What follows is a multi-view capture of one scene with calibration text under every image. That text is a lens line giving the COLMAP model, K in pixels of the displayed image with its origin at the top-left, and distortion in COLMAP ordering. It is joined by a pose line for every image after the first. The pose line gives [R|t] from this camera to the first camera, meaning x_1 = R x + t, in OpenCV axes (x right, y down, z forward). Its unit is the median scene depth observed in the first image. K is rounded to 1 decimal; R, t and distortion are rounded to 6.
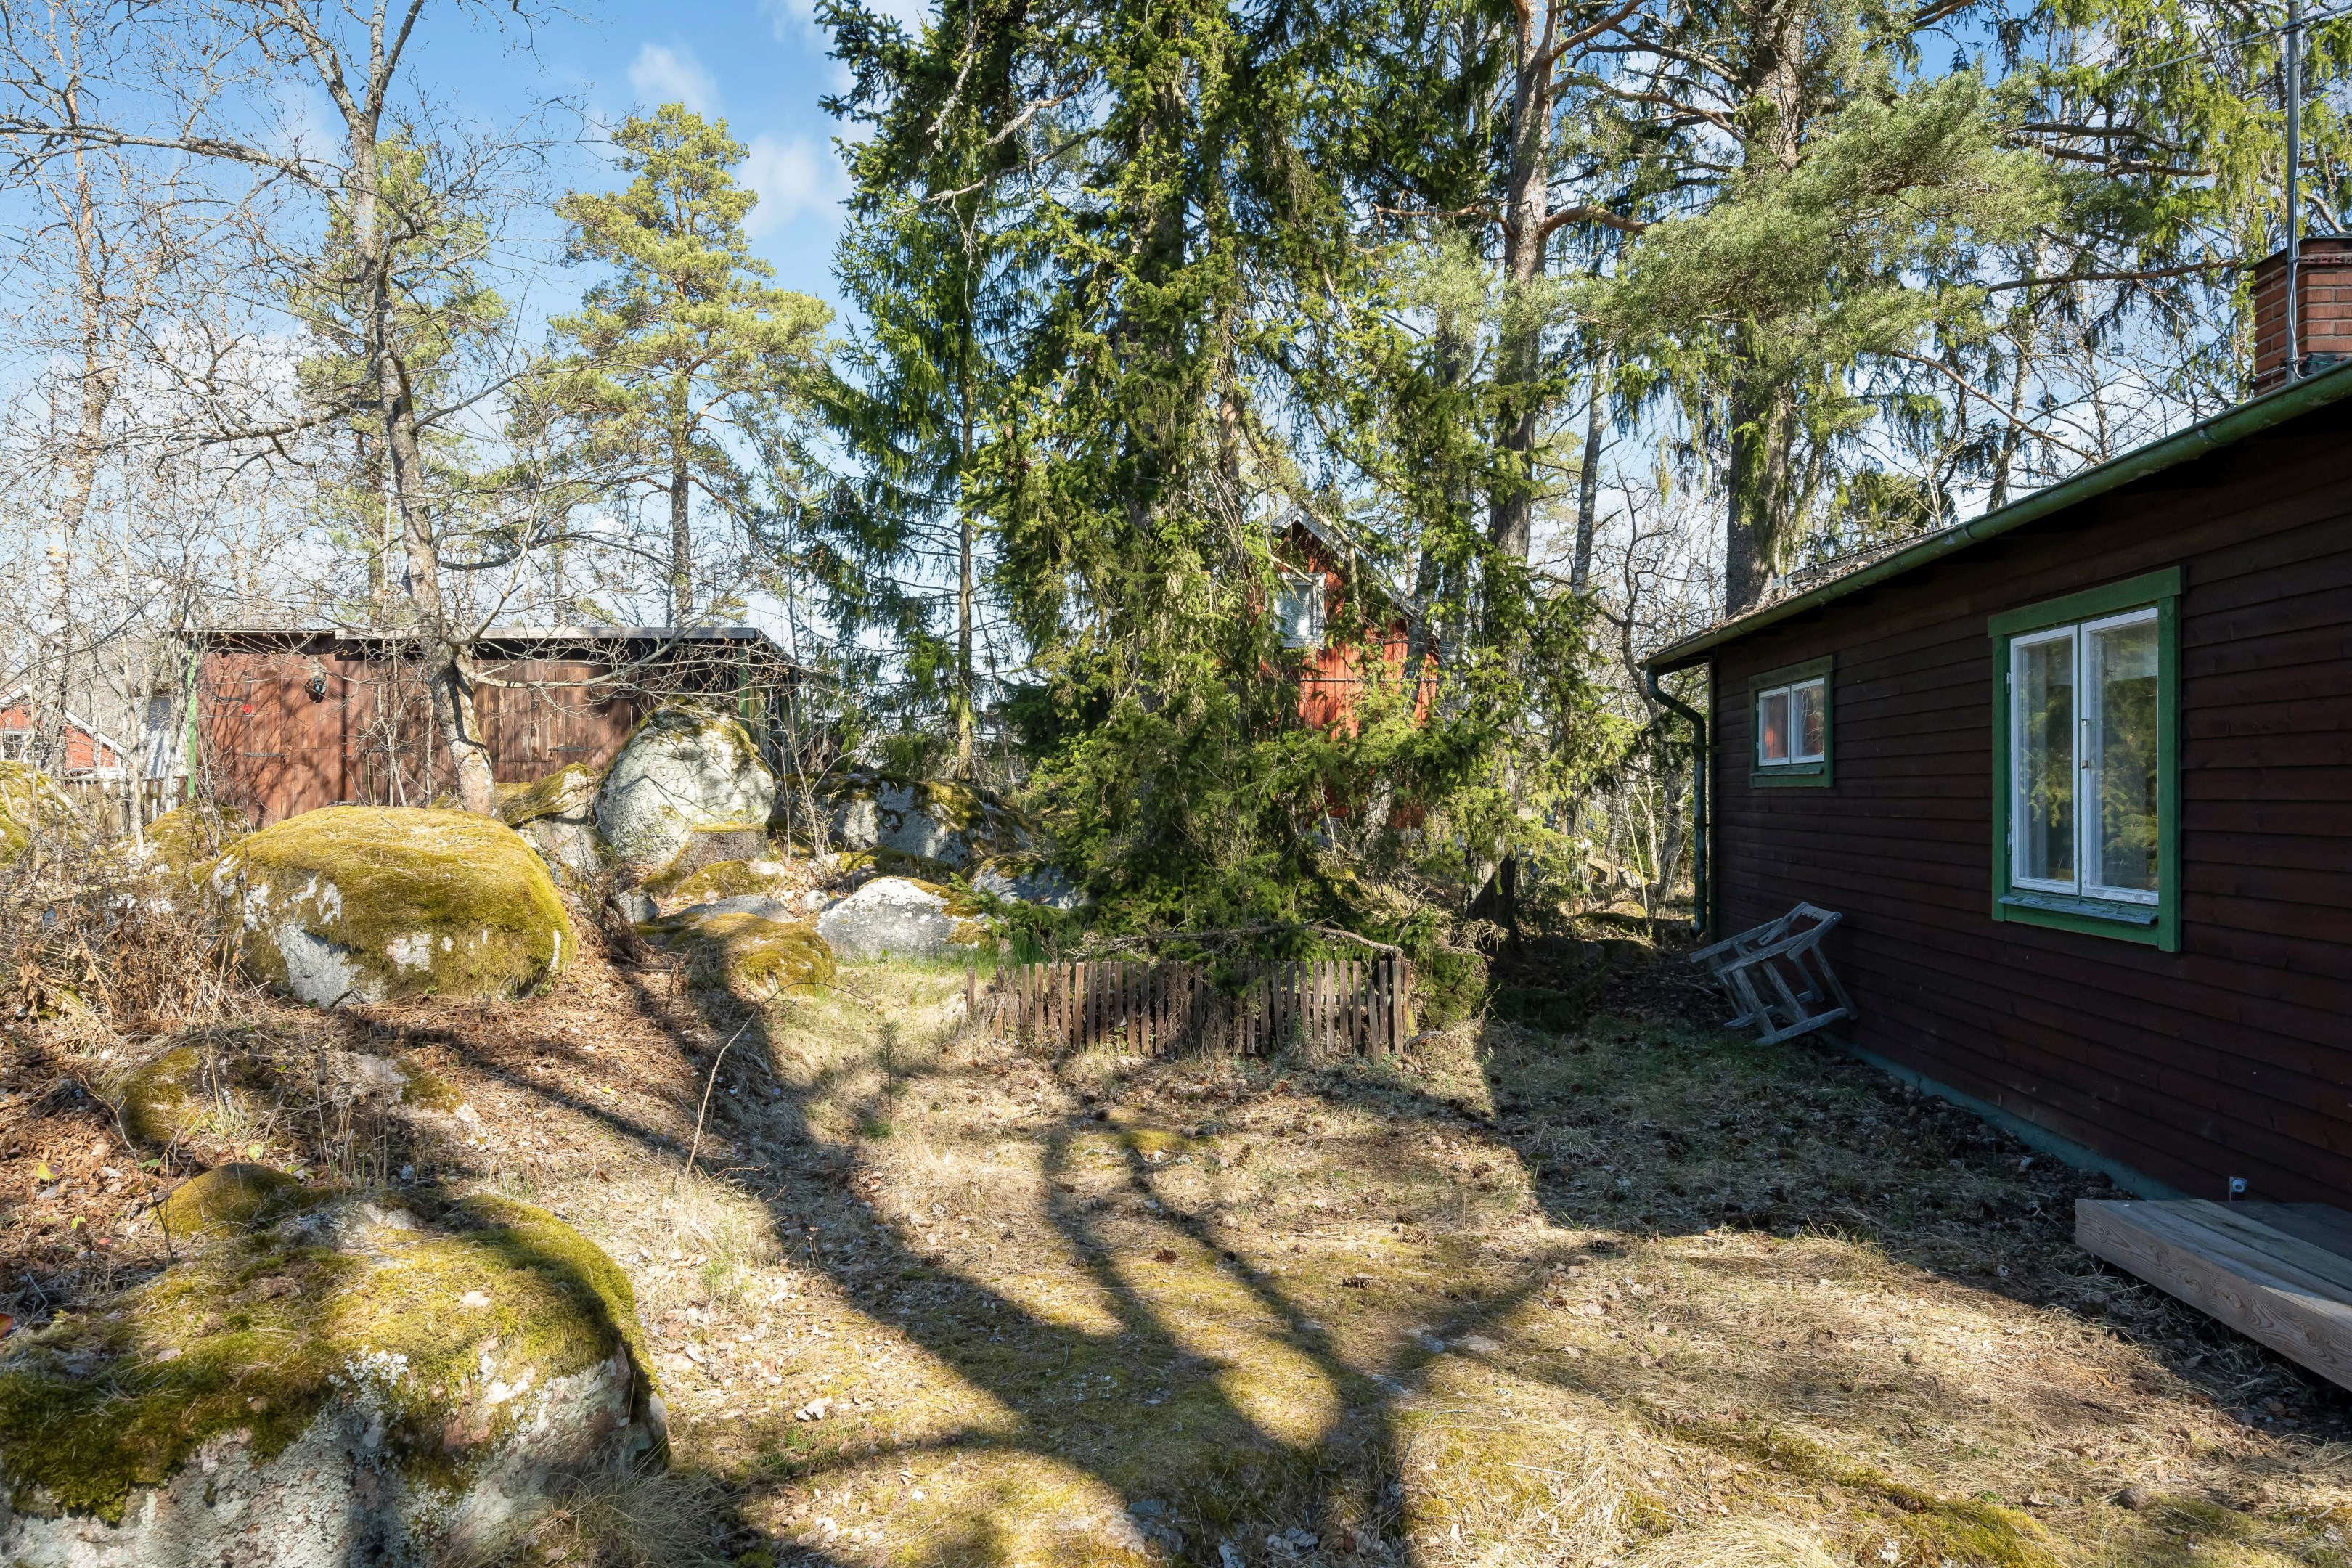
lens RADIAL K [[1423.8, 0, 1176.0], [0, 1423.8, 784.0], [0, 0, 1]] dist [-0.004248, 0.000175]
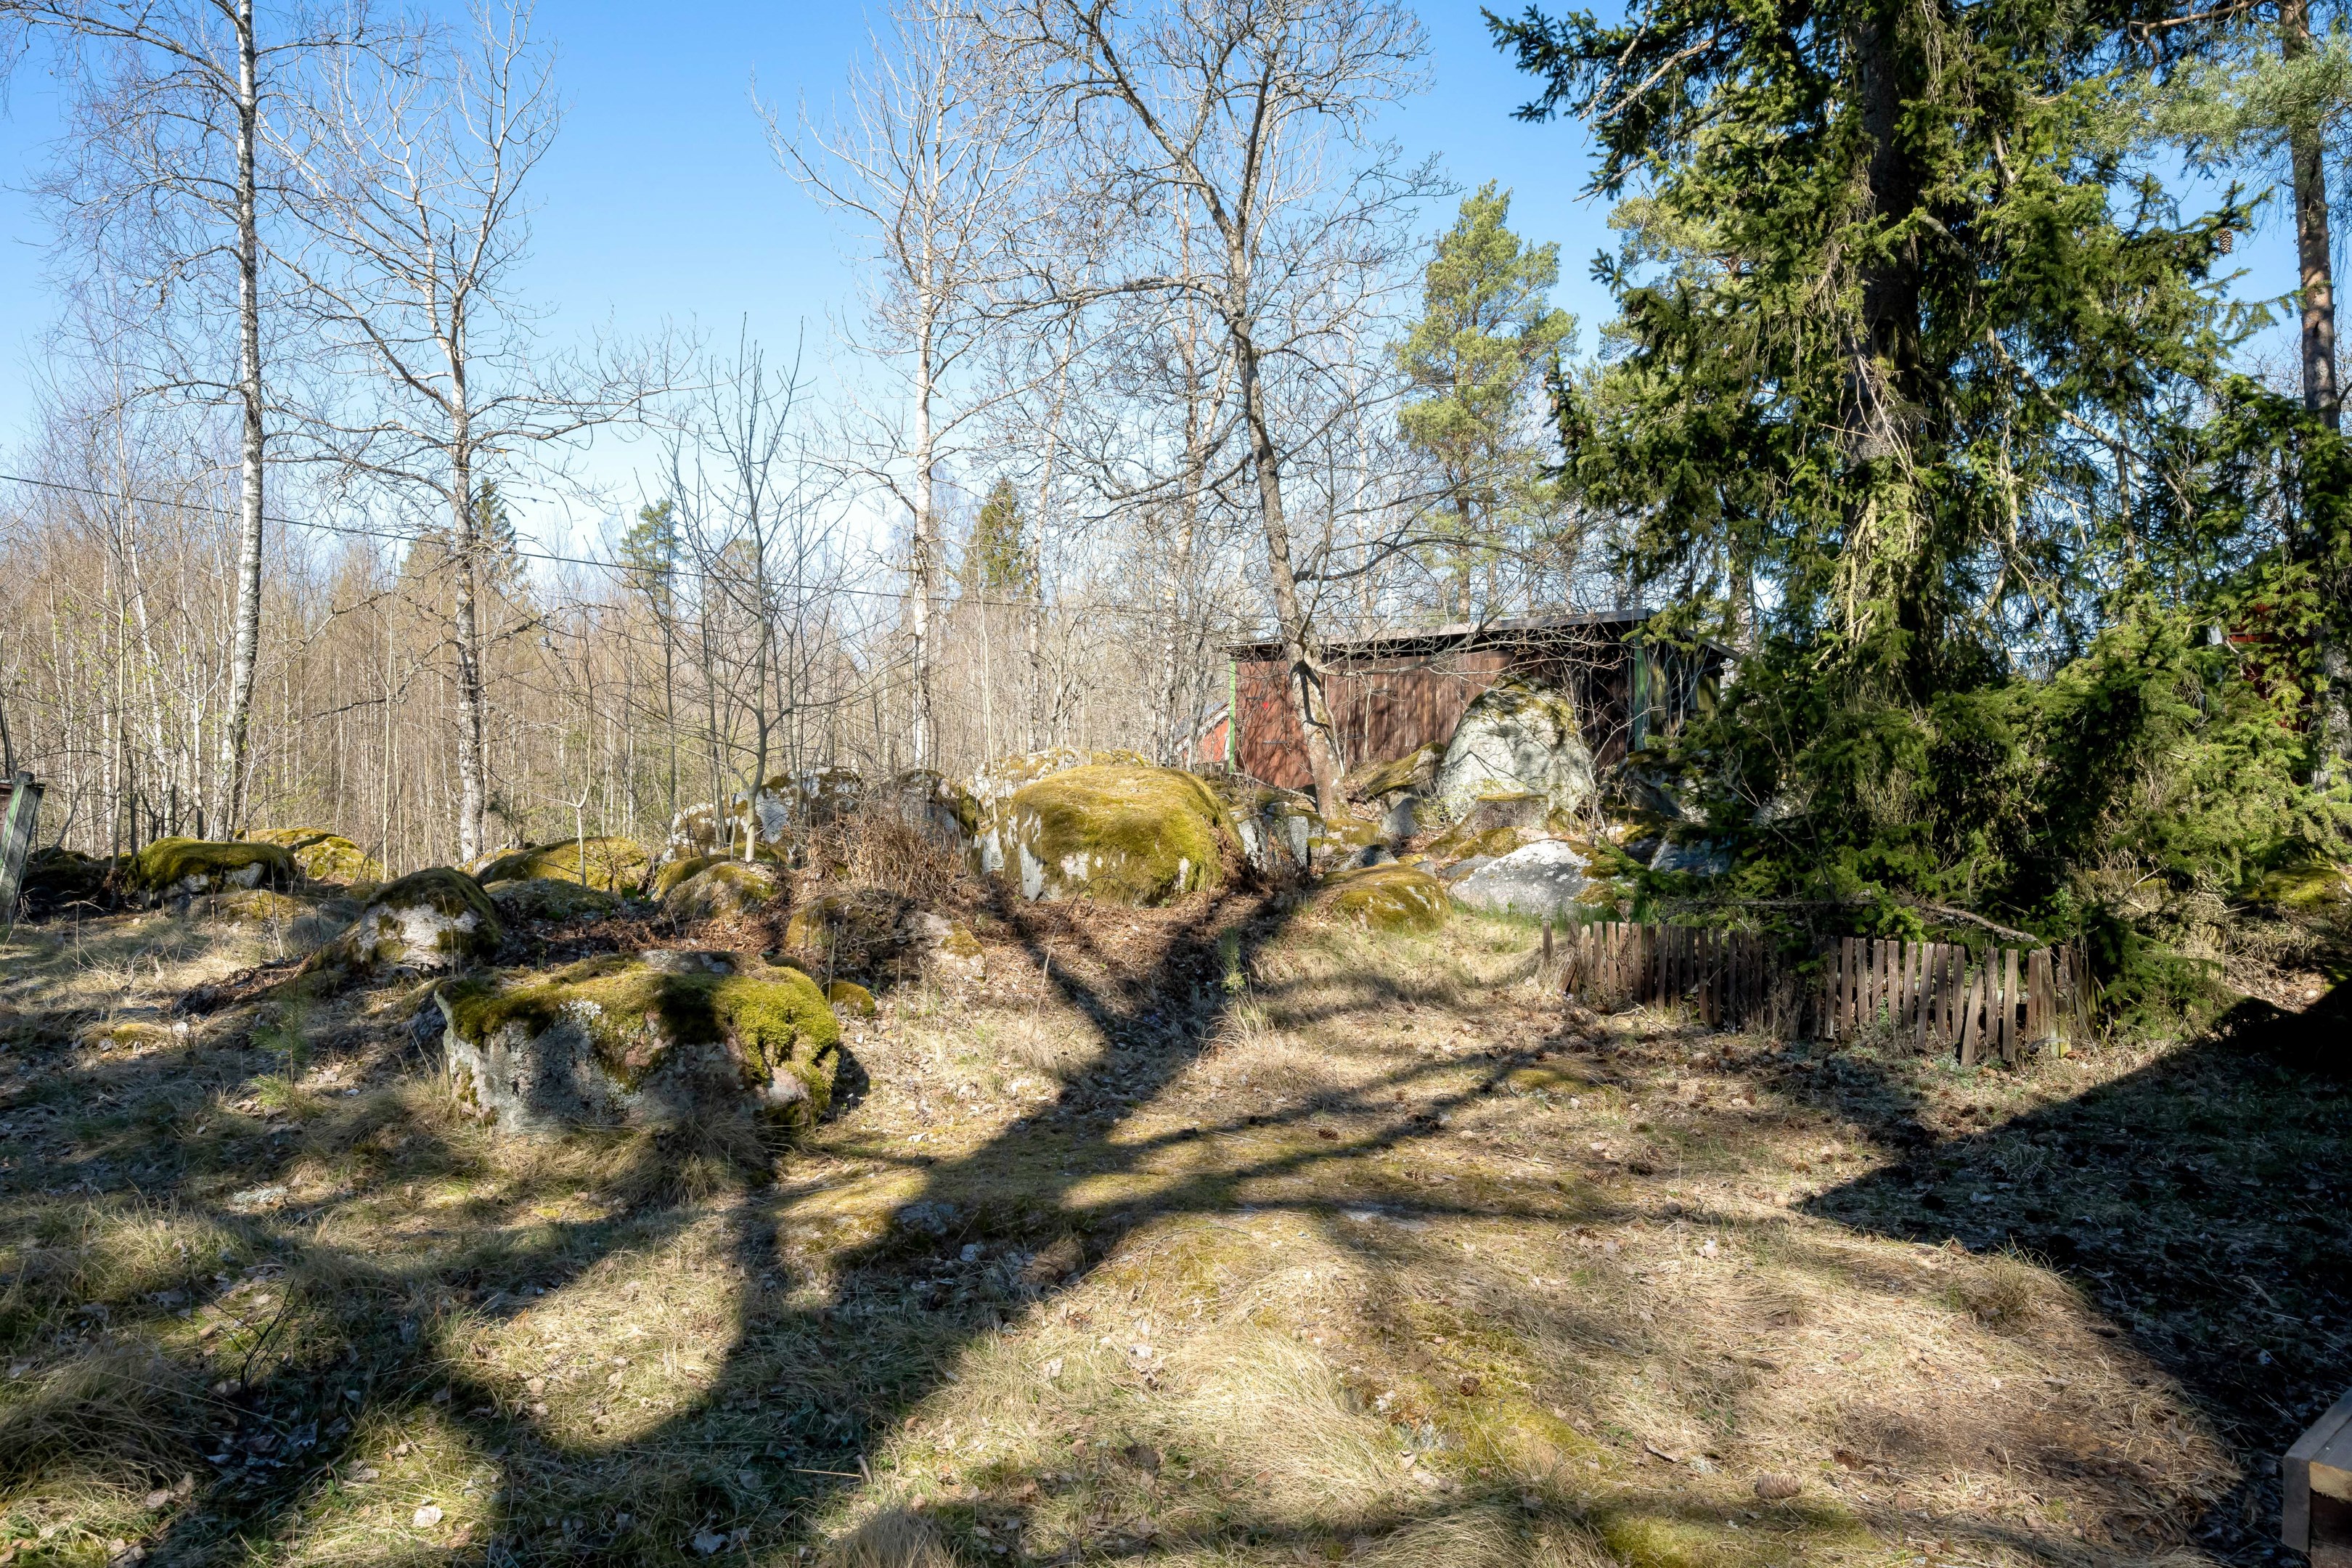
lens RADIAL K [[1487.1, 0, 1176.0], [0, 1487.1, 784.0], [0, 0, 1]] dist [-0.000526, -0.000049]
pose [[0.710717, 0.003829, -0.703468, 0.329248], [-0.002625, 0.999993, 0.002791, 0.020300], [0.703473, -0.000137, 0.710722, 0.023327]]
